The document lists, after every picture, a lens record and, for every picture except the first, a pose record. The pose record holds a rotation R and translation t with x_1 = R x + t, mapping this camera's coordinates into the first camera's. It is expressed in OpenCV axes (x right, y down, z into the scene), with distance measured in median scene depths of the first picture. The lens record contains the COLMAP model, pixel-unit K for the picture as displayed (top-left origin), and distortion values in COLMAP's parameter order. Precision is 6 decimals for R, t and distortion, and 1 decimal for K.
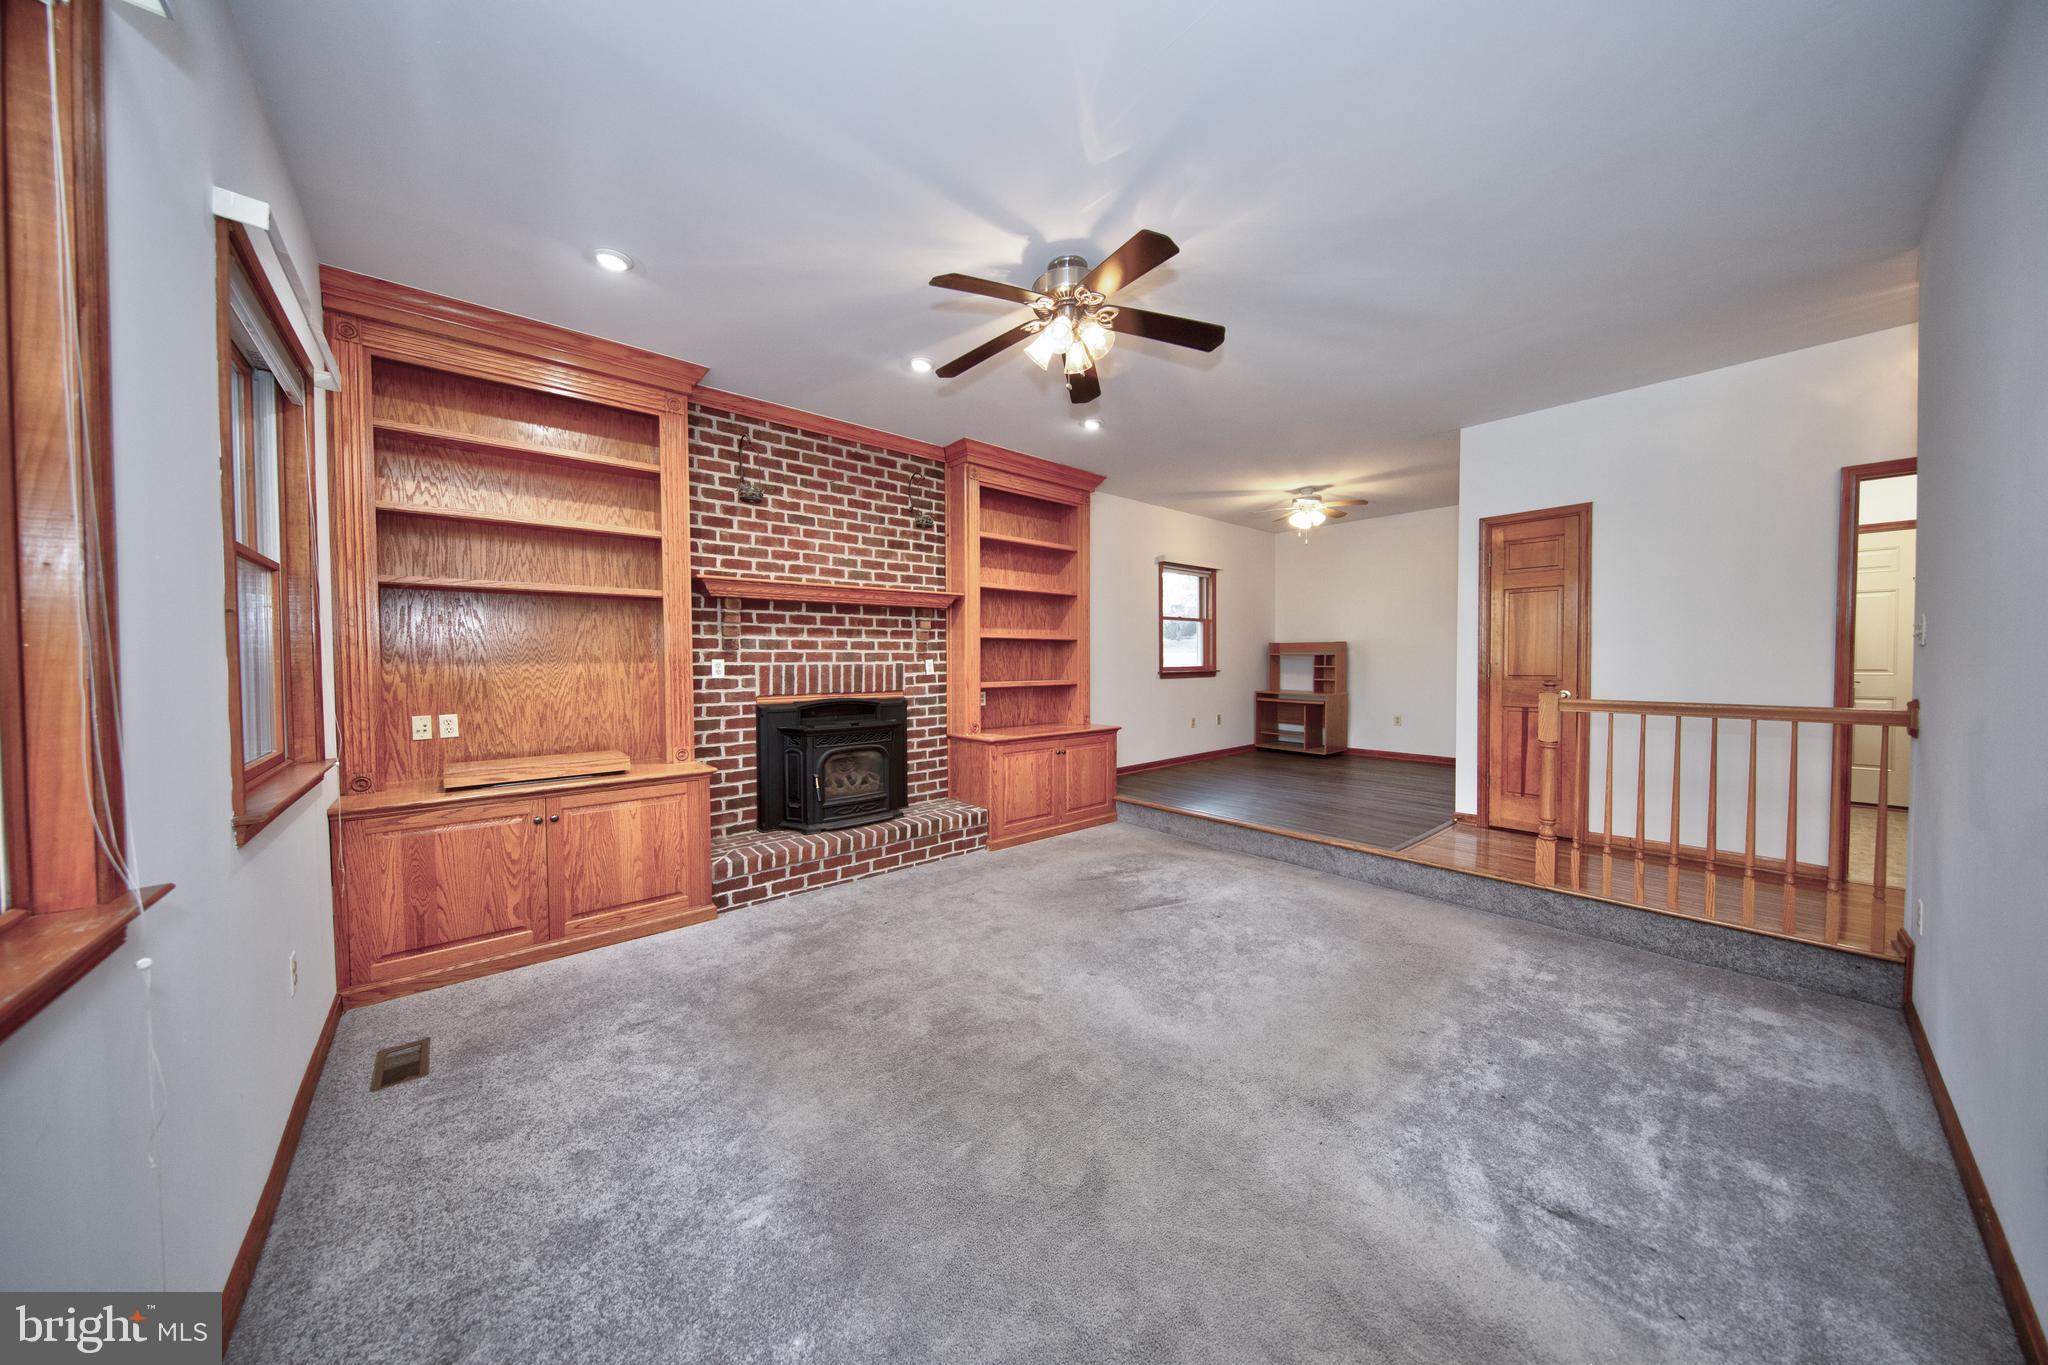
lens RADIAL K [[655.4, 0, 1028.4], [0, 655.4, 669.0], [0, 0, 1]] dist [0.000671, -0.000001]
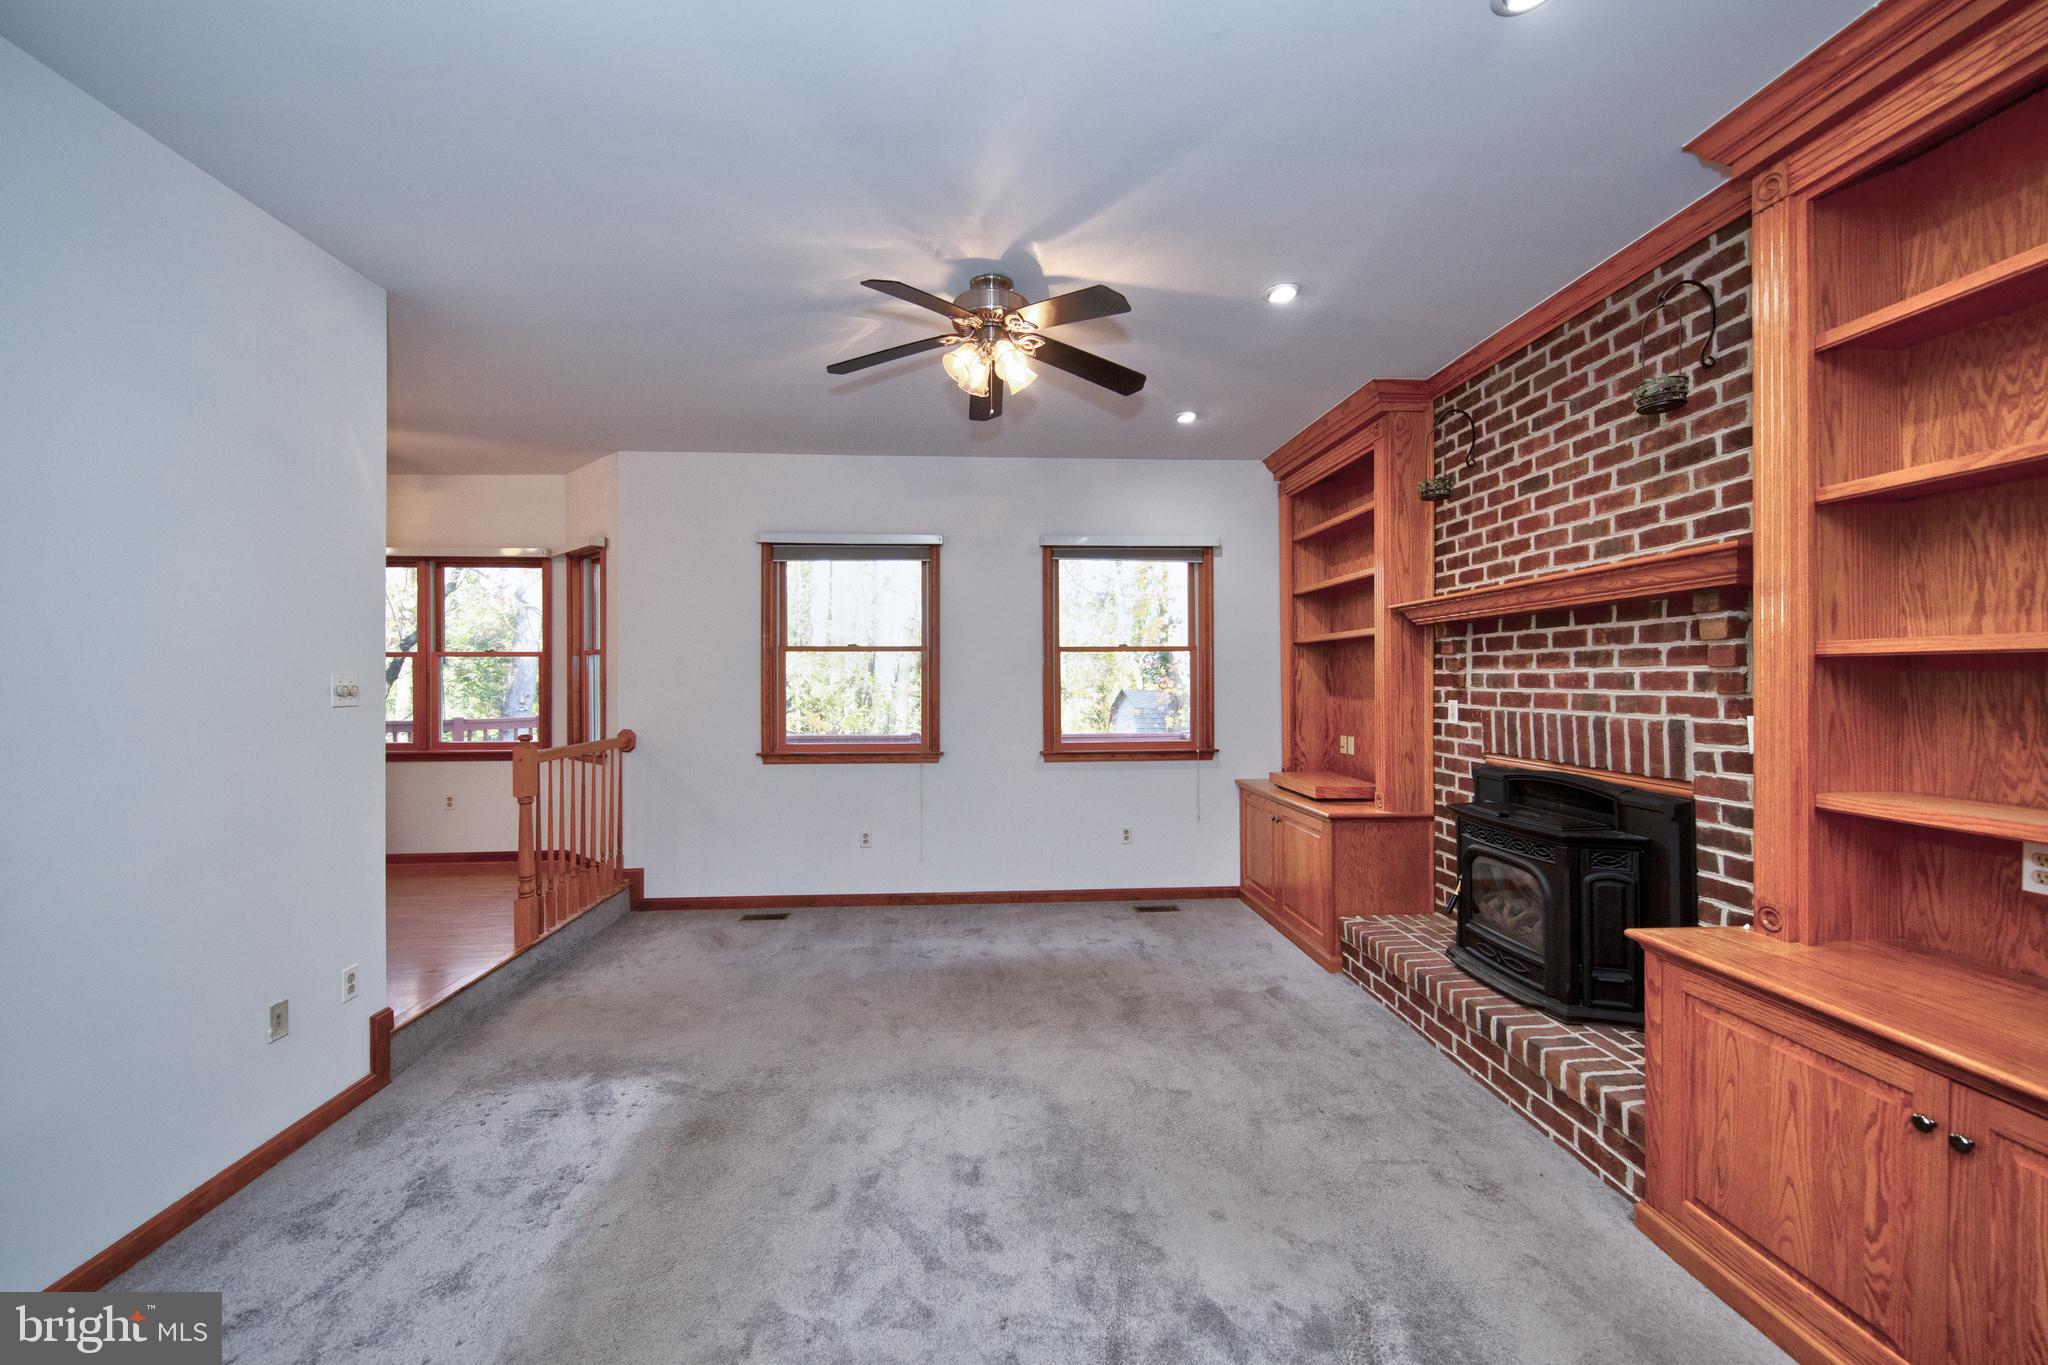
lens RADIAL K [[802.7, 0, 1017.8], [0, 802.7, 680.8], [0, 0, 1]] dist [0.003575, -0.000929]
pose [[-0.615681, -0.000798, -0.787995, 0.565378], [-0.017940, 0.999754, 0.013005, -0.037538], [0.787791, 0.022143, -0.615544, 1.070071]]
